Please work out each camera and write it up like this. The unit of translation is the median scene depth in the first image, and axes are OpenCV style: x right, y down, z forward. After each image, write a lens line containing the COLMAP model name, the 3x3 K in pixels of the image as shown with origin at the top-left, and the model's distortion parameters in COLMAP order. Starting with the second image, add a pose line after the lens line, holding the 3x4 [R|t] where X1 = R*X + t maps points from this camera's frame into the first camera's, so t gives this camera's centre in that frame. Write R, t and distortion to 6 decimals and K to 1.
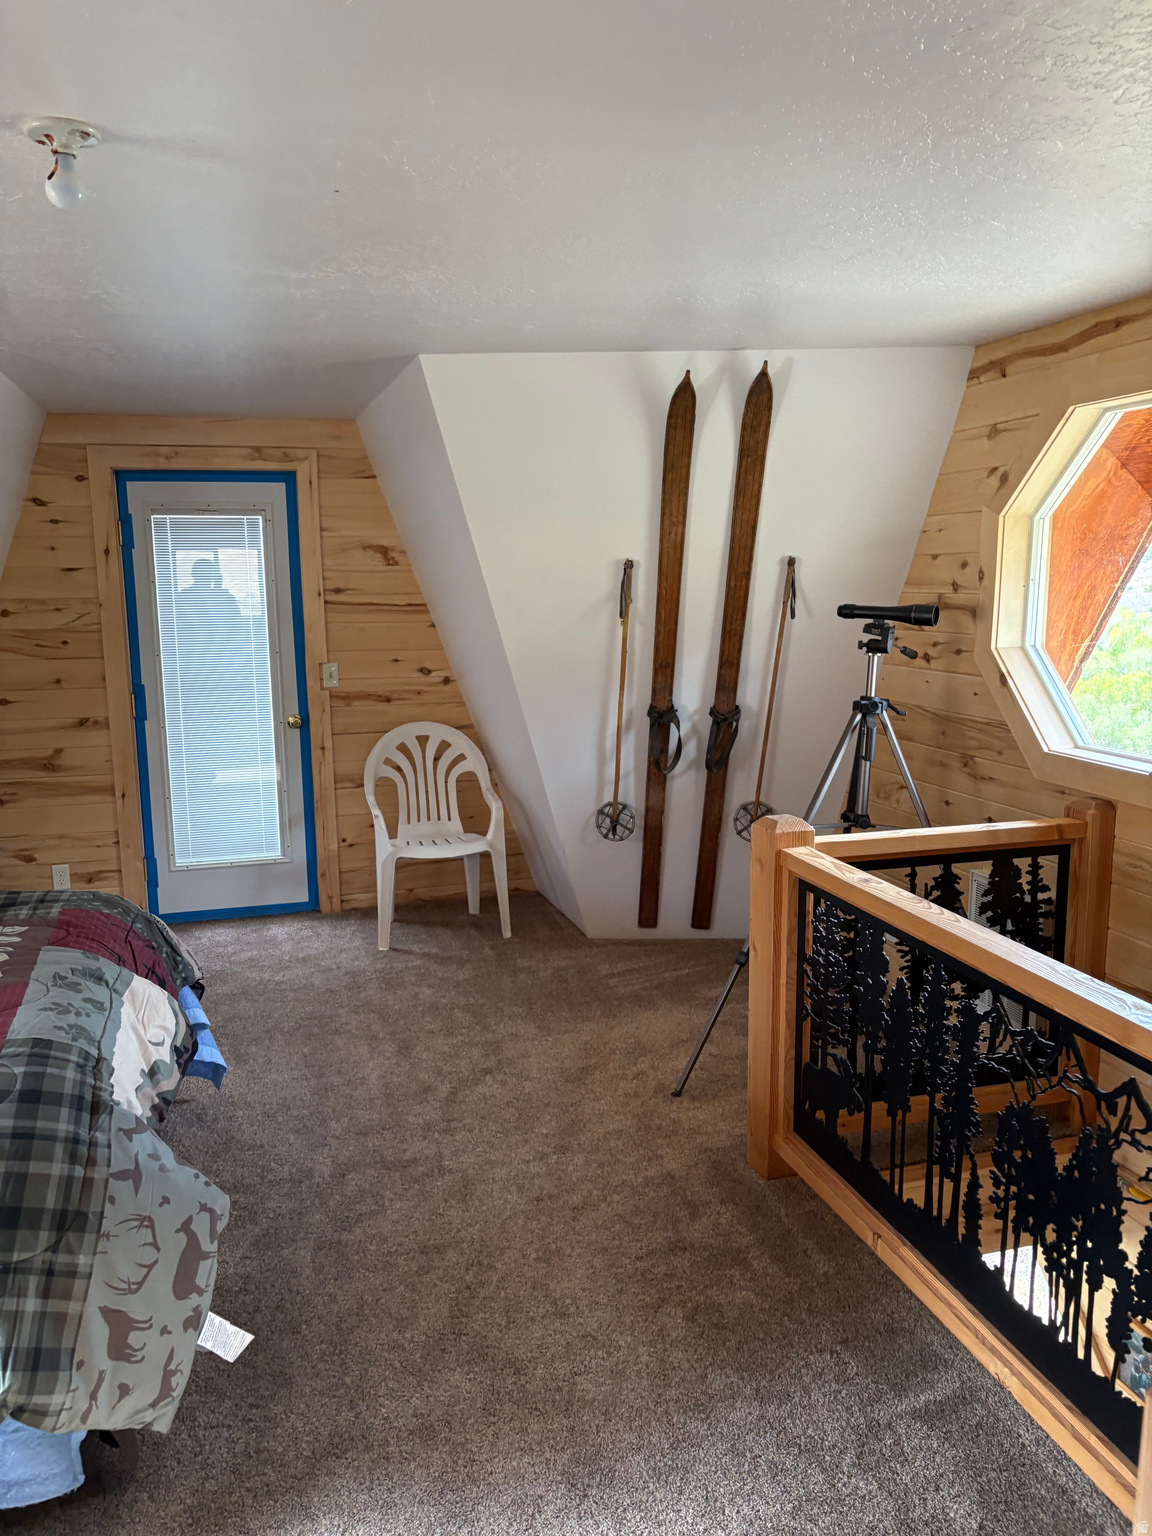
lens RADIAL K [[1165.8, 0, 567.7], [0, 1165.8, 774.4], [0, 0, 1]] dist [0.036091, -0.030489]
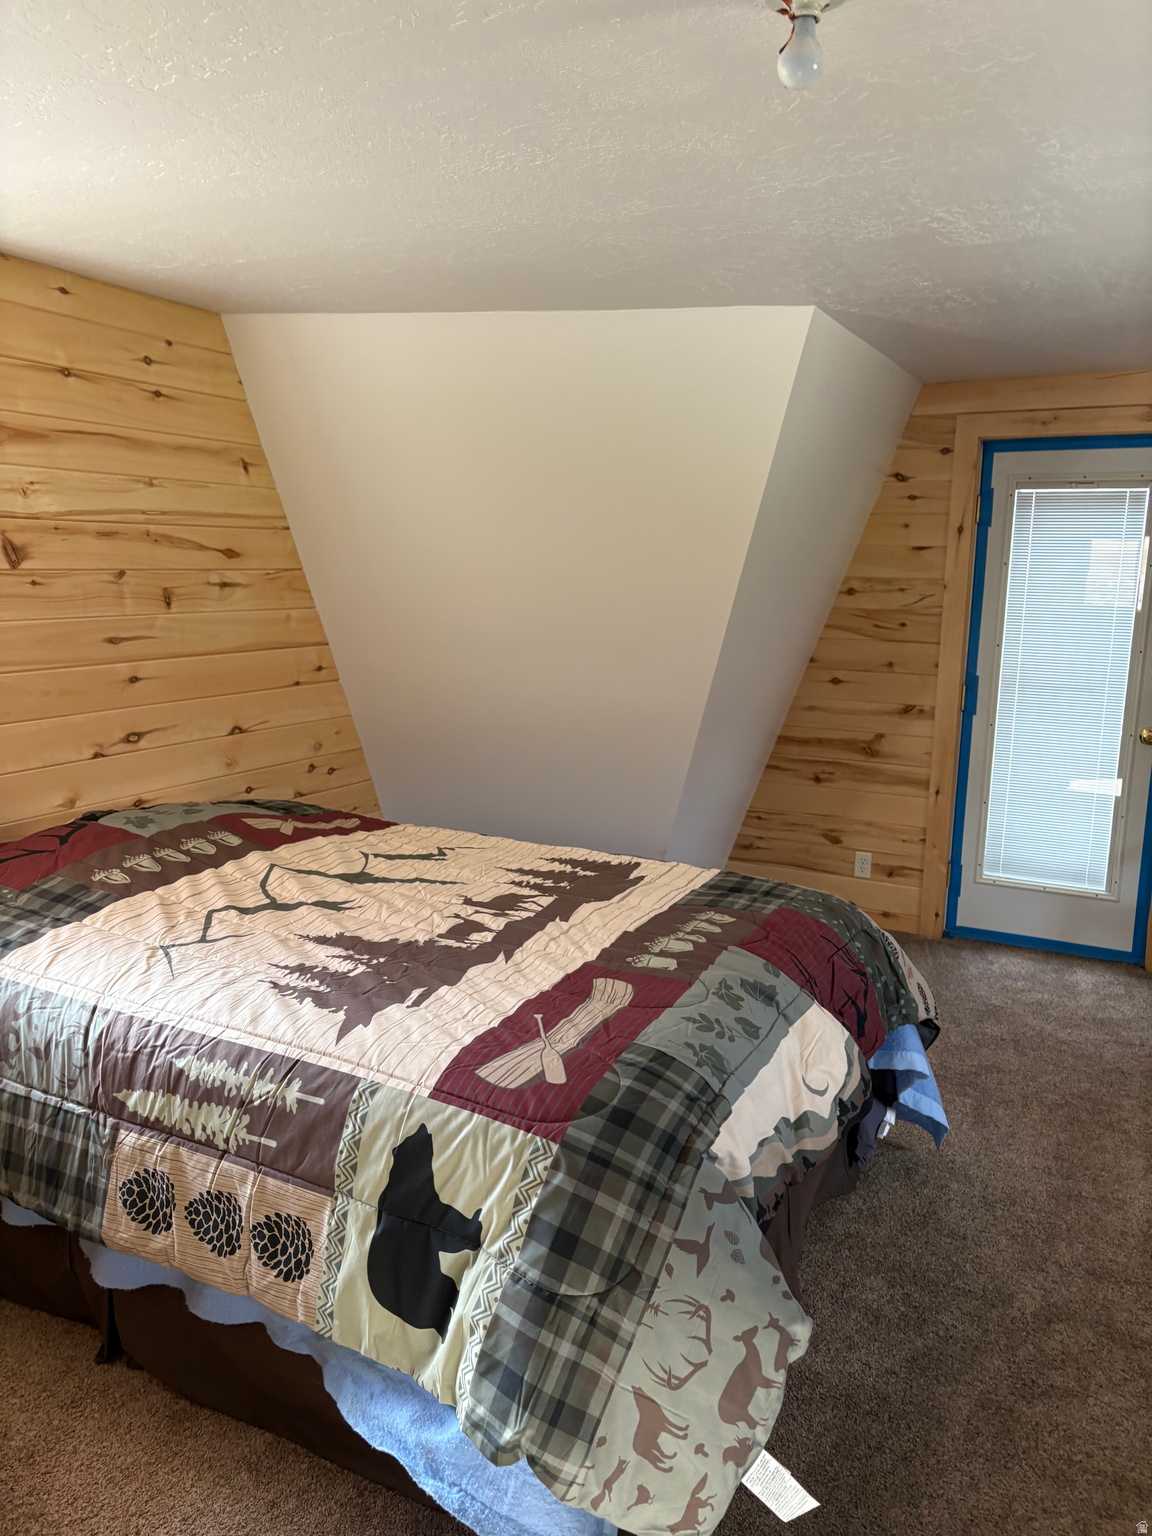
lens RADIAL K [[1165.8, 0, 567.7], [0, 1165.8, 774.4], [0, 0, 1]] dist [0.036091, -0.030489]
pose [[0.728578, 0.147701, -0.668848, 0.055113], [-0.141502, 0.987866, 0.064011, -0.027839], [0.670187, 0.048006, 0.740638, 0.225977]]
